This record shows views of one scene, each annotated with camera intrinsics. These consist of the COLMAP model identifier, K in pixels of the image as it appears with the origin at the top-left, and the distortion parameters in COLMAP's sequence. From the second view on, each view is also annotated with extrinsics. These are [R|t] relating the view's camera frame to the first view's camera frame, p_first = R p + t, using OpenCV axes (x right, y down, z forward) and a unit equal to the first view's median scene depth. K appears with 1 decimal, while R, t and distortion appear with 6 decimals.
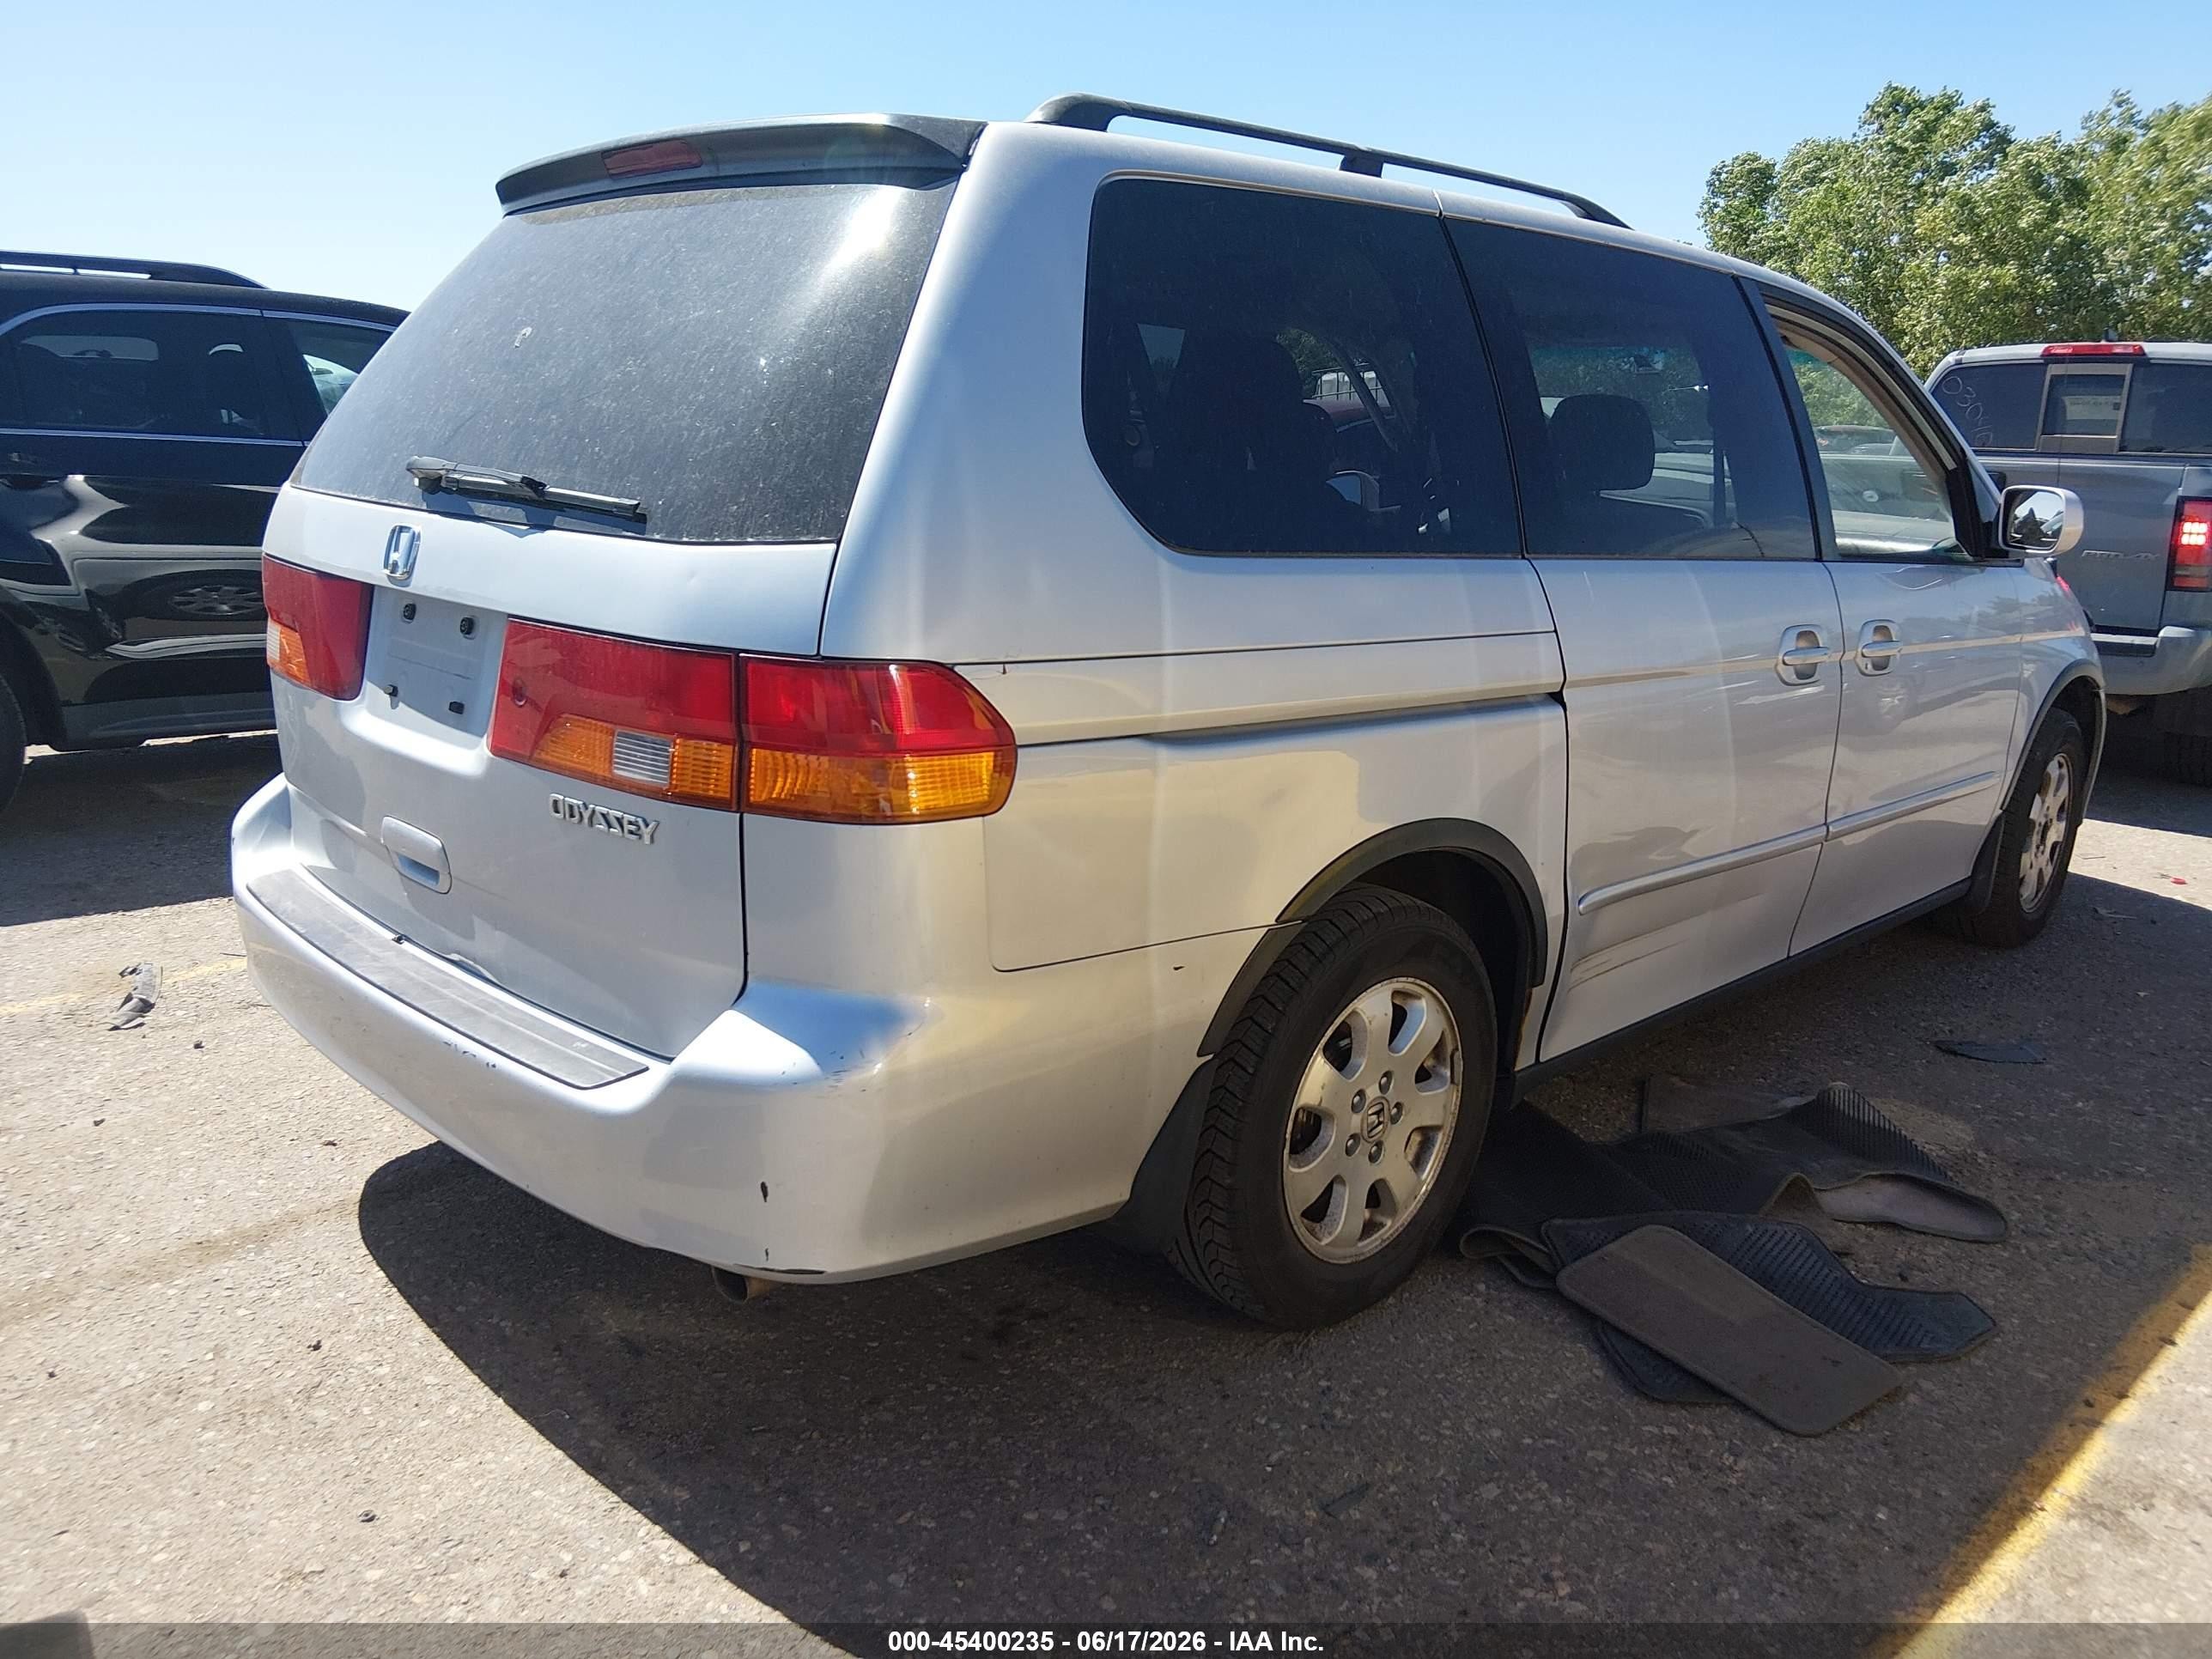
lens RADIAL K [[1672.0, 0, 1095.6], [0, 1672.0, 875.5], [0, 0, 1]] dist [0.091304, -0.161783]
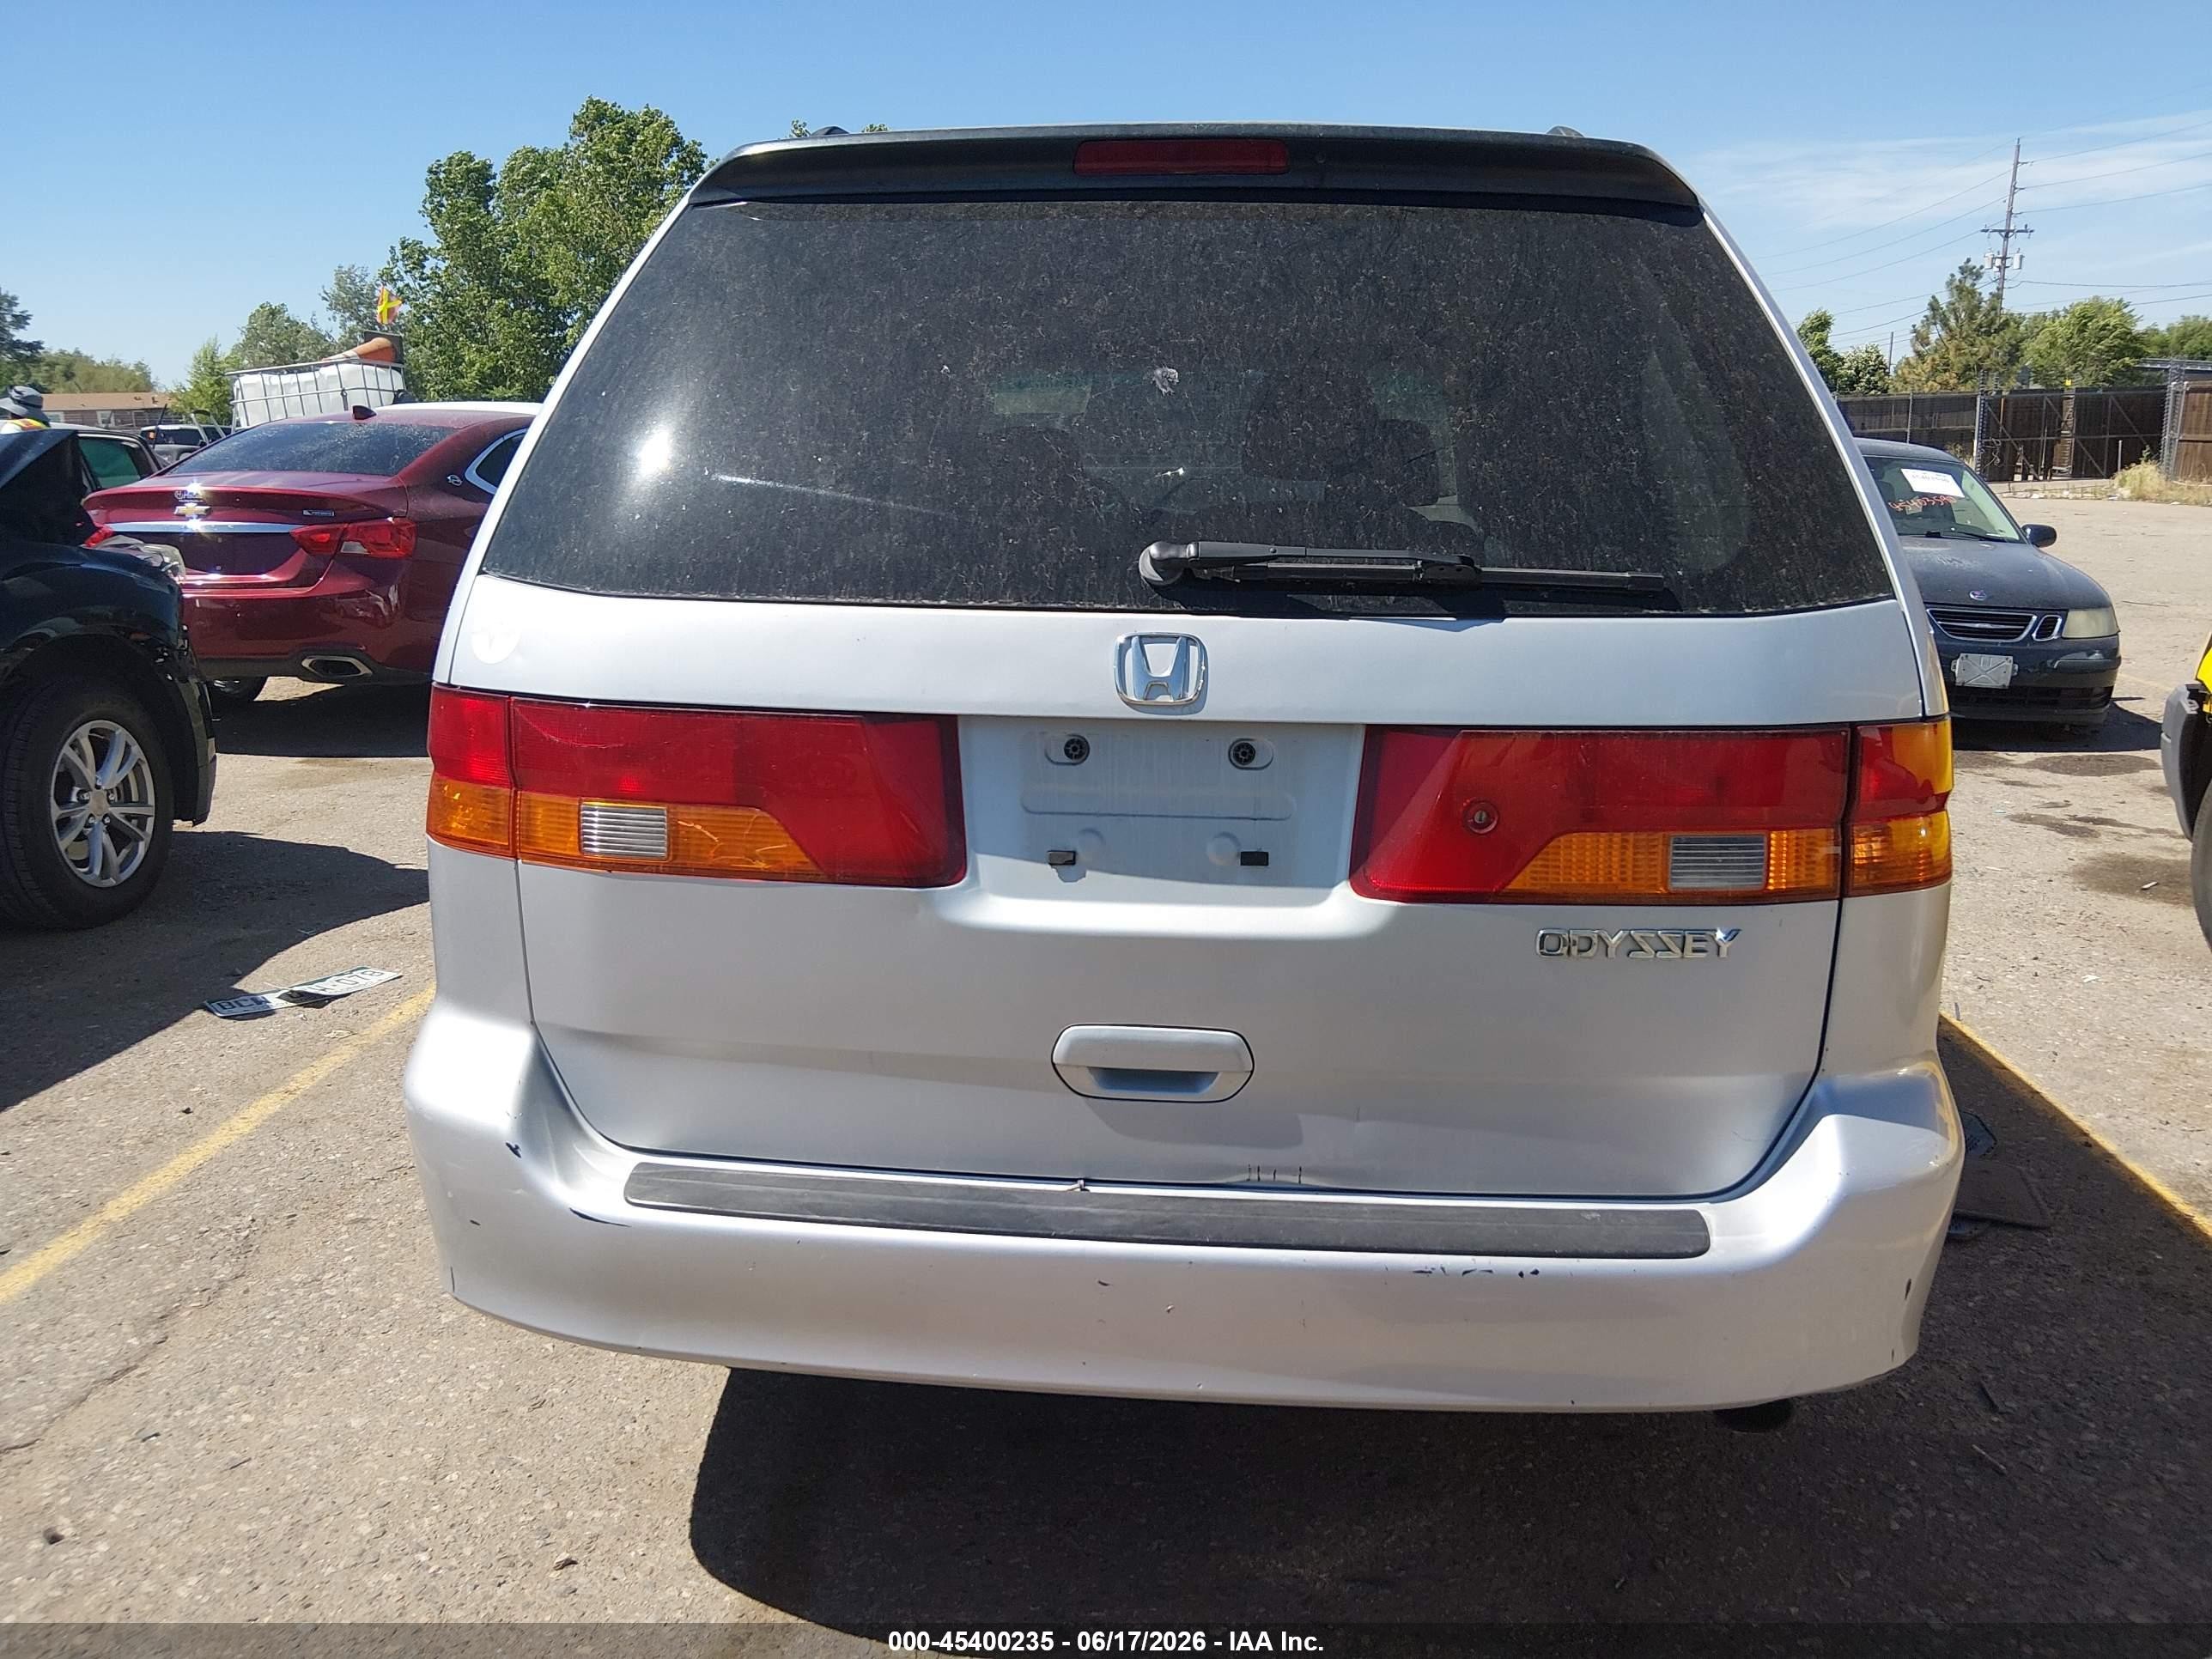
lens RADIAL K [[1672.0, 0, 1095.6], [0, 1672.0, 875.5], [0, 0, 1]] dist [0.091304, -0.161783]
pose [[0.741734, -0.186485, 0.644247, -0.875493], [0.186128, 0.980071, 0.069400, -0.150021], [-0.644350, 0.068436, 0.761662, 0.436858]]
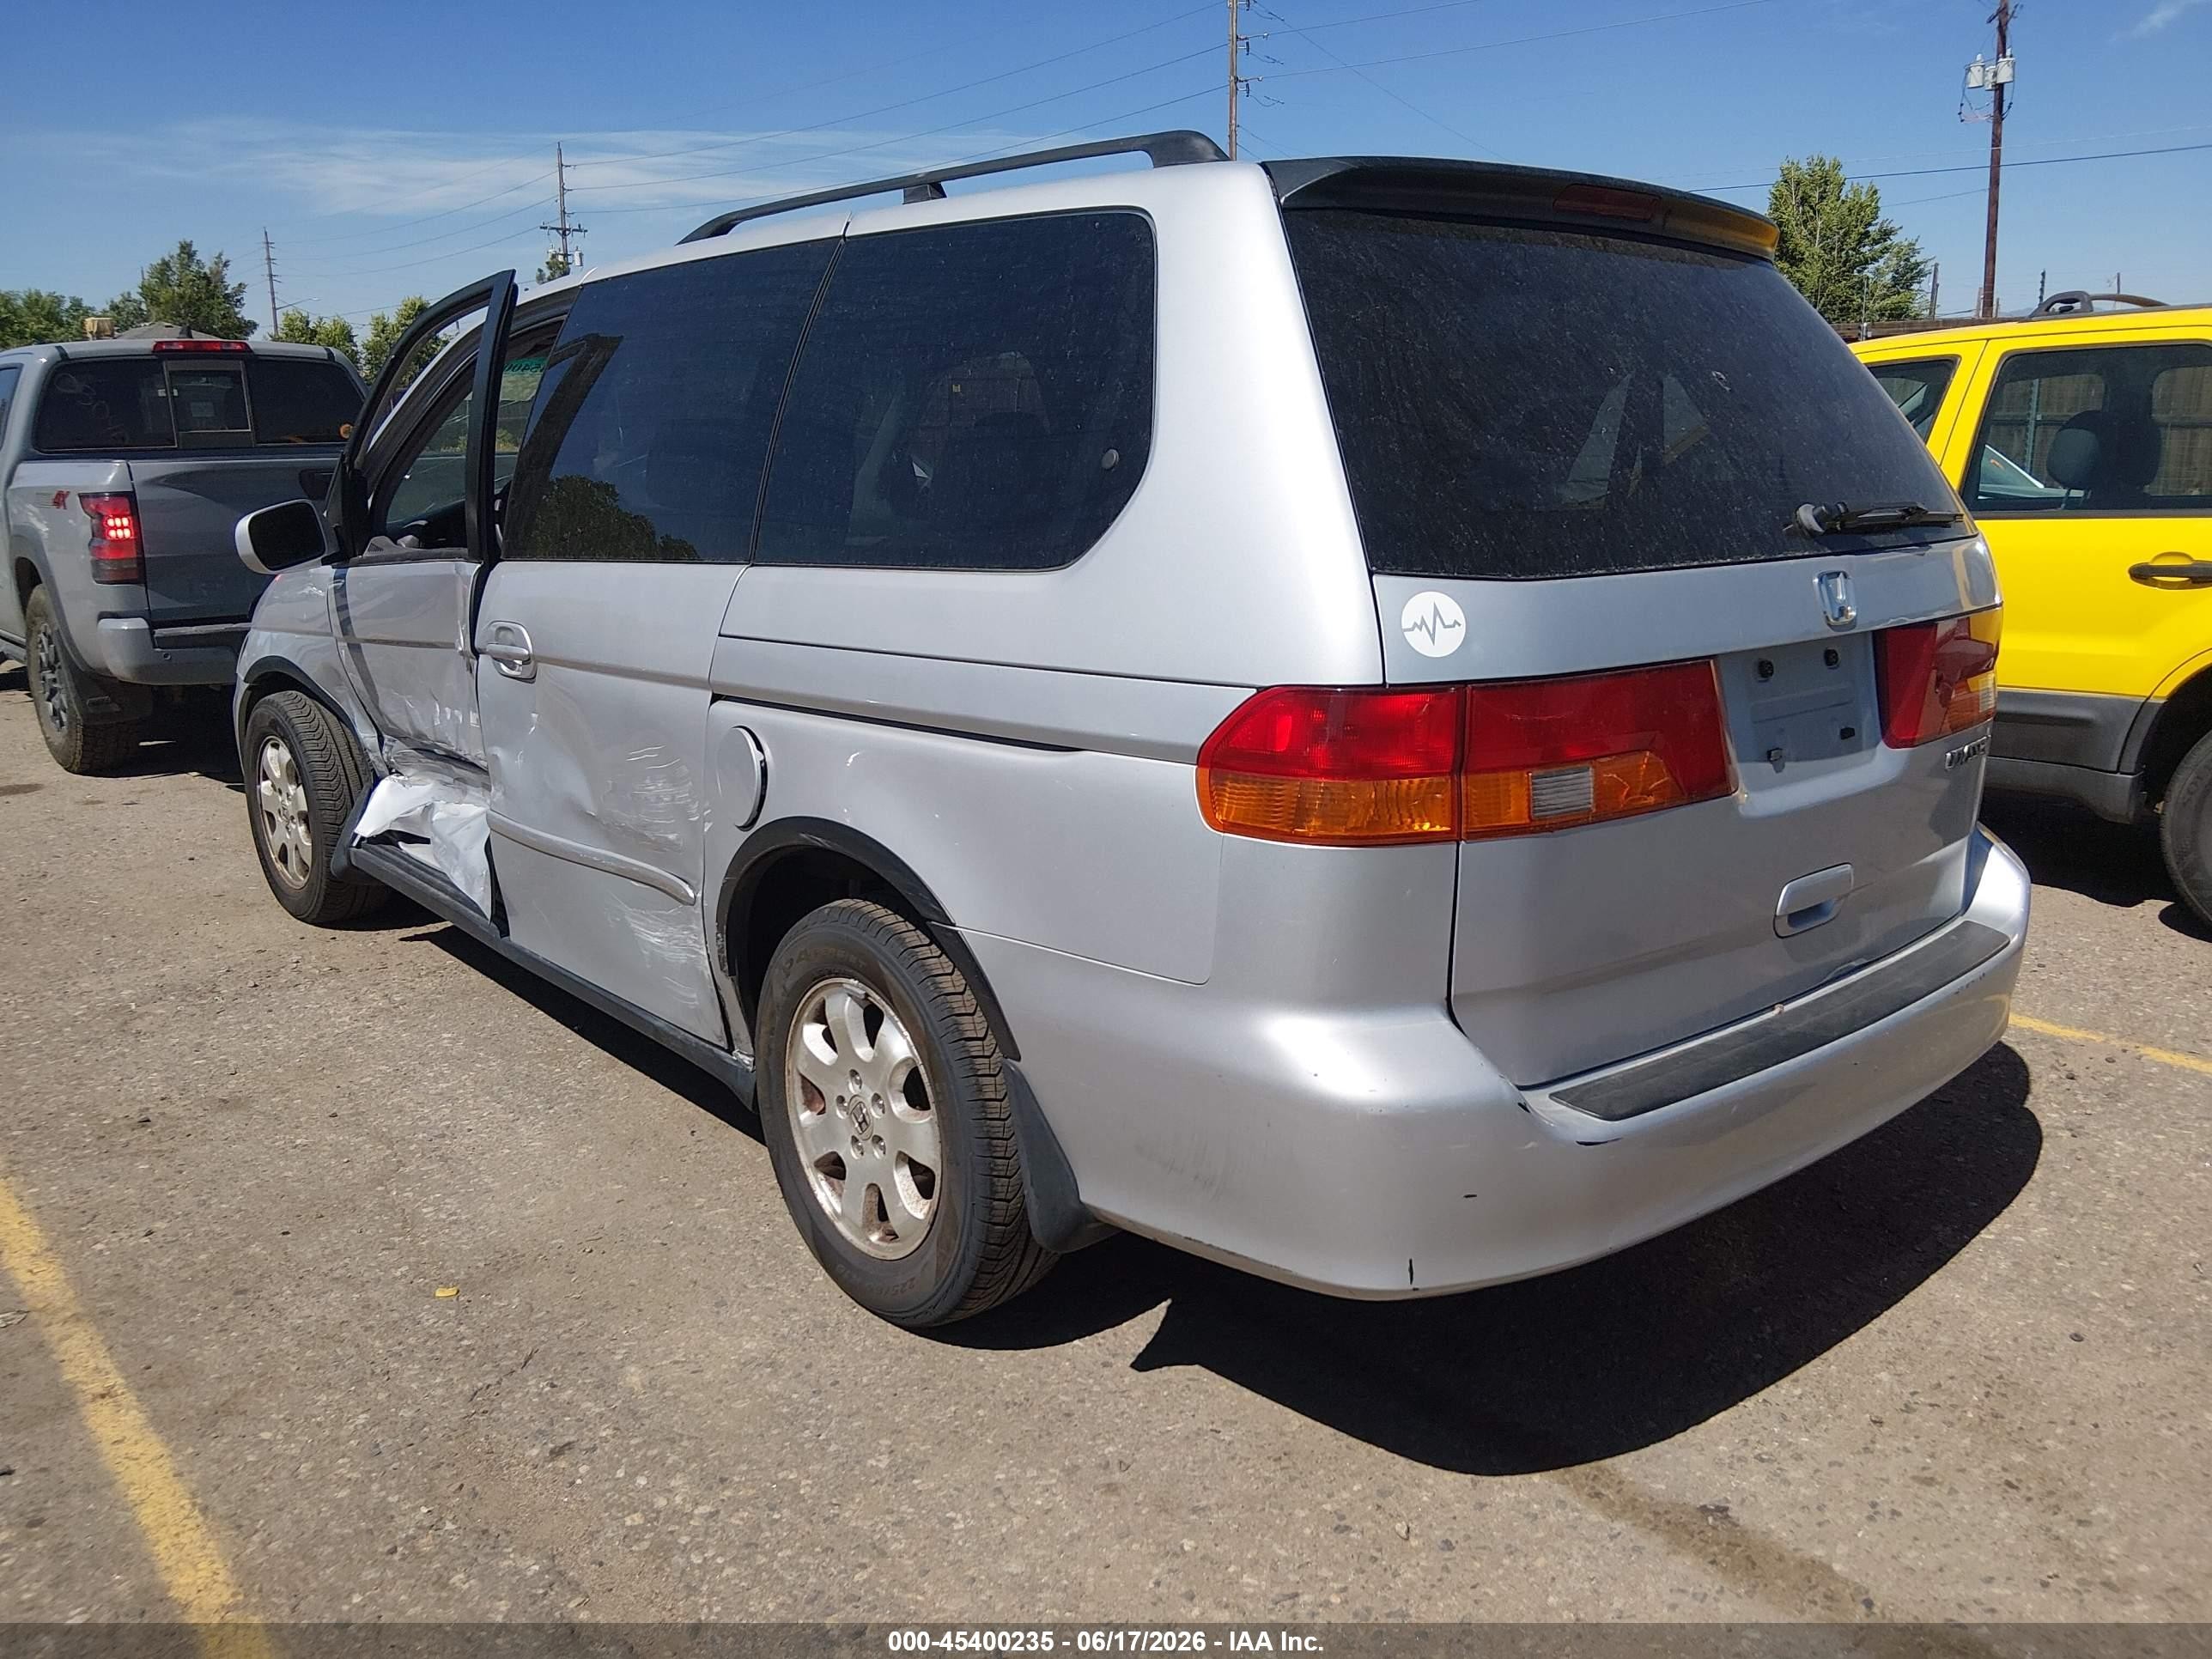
lens RADIAL K [[1672.0, 0, 1095.6], [0, 1672.0, 875.5], [0, 0, 1]] dist [0.091304, -0.161783]
pose [[0.034415, -0.279767, 0.959451, -1.352612], [0.265817, 0.928002, 0.261062, -0.394176], [-0.963409, 0.246054, 0.106304, 1.283252]]
